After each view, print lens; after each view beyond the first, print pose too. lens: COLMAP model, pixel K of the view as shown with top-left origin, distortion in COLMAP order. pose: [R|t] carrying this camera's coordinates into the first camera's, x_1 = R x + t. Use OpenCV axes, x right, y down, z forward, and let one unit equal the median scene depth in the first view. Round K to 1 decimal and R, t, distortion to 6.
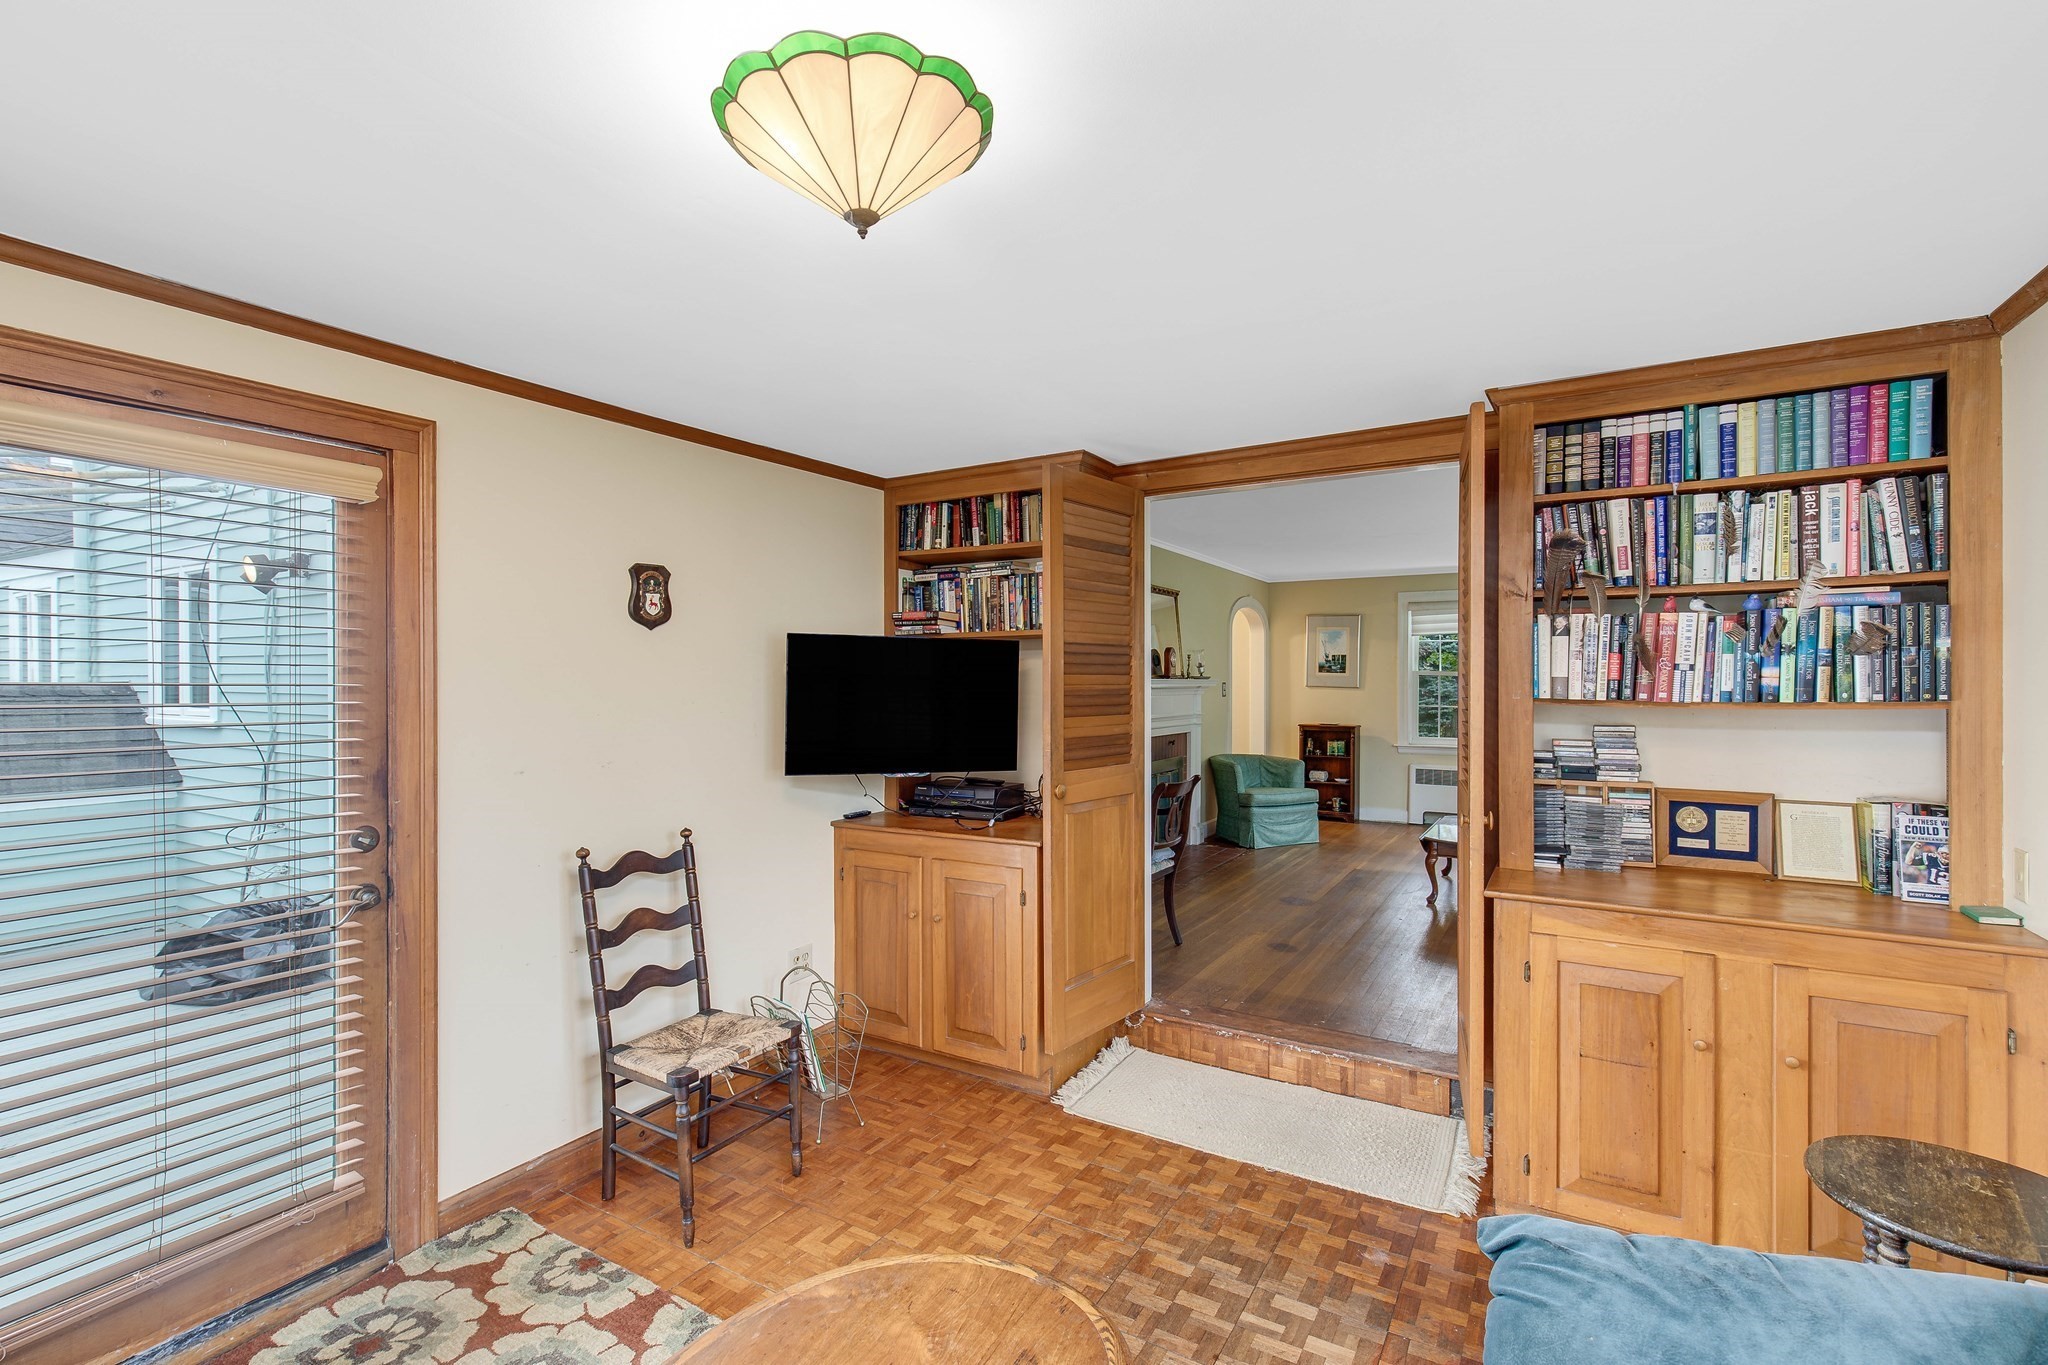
lens RADIAL K [[944.4, 0, 1029.4], [0, 944.4, 683.9], [0, 0, 1]] dist [0.003036, 0.000842]
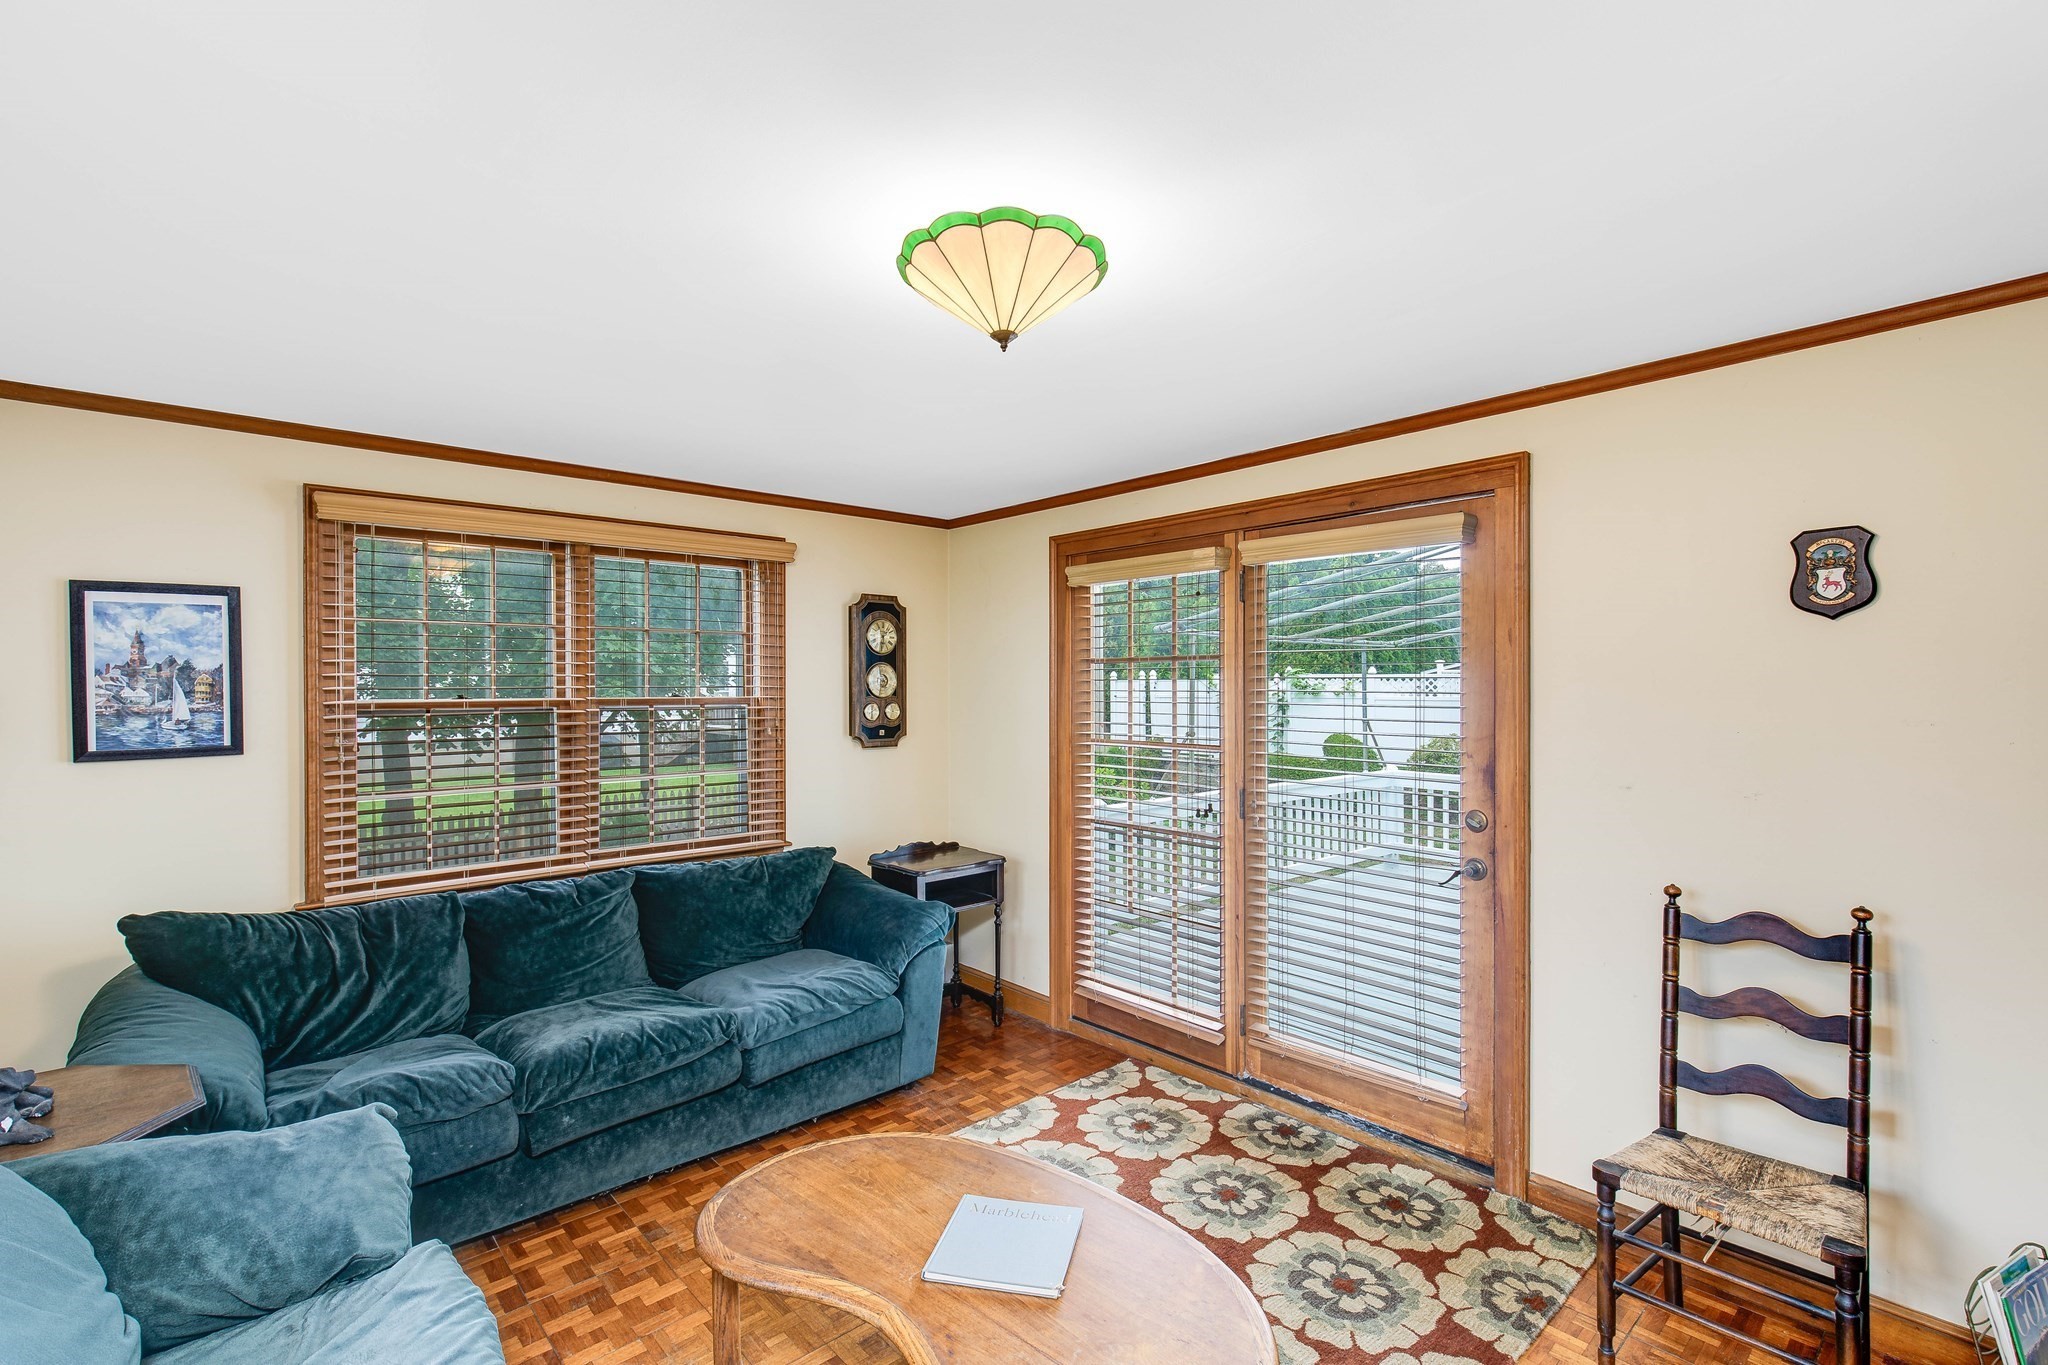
lens RADIAL K [[944.4, 0, 1026.1], [0, 944.4, 679.2], [0, 0, 1]] dist [0.003036, 0.000842]
pose [[-0.303306, 0.002080, -0.952891, 0.563664], [0.000999, 0.999998, 0.001865, -0.016653], [0.952893, -0.000387, -0.303308, 0.755293]]
